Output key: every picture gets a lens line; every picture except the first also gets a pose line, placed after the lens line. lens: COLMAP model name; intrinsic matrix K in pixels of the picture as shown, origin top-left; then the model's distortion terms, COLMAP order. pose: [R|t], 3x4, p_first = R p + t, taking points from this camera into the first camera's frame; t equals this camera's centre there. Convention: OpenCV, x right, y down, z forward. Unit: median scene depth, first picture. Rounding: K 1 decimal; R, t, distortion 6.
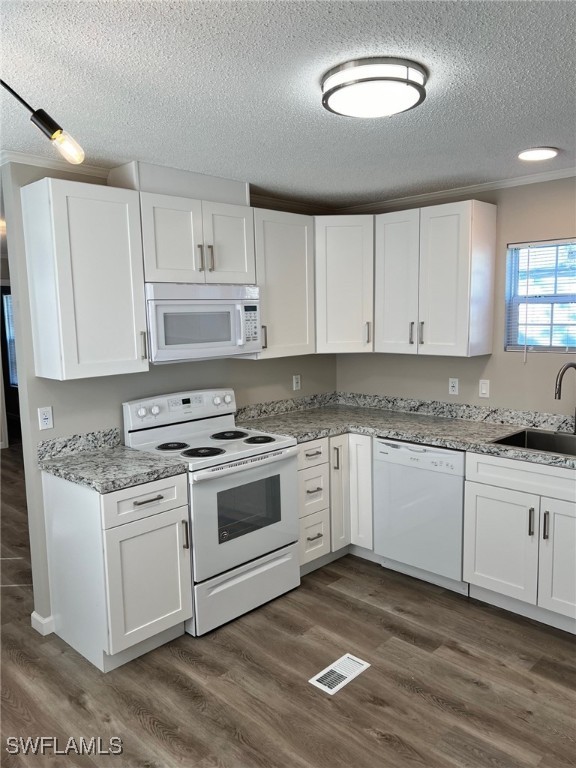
lens RADIAL K [[592.6, 0, 294.3], [0, 592.6, 390.6], [0, 0, 1]] dist [0.027799, -0.017736]
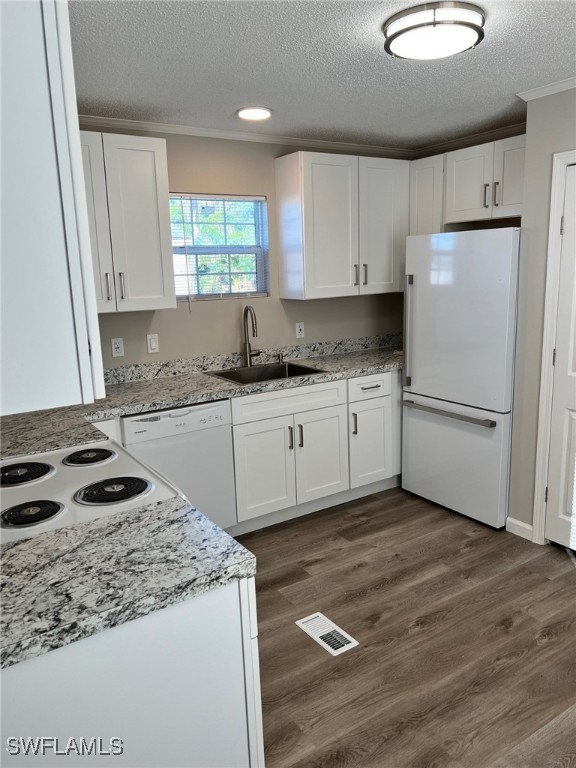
lens RADIAL K [[592.6, 0, 293.4], [0, 592.6, 376.8], [0, 0, 1]] dist [0.027799, -0.017736]
pose [[0.200885, -0.176948, 0.963501, -0.742145], [0.152694, 0.977185, 0.147625, -0.075378], [-0.967641, 0.117465, 0.223321, 0.743373]]
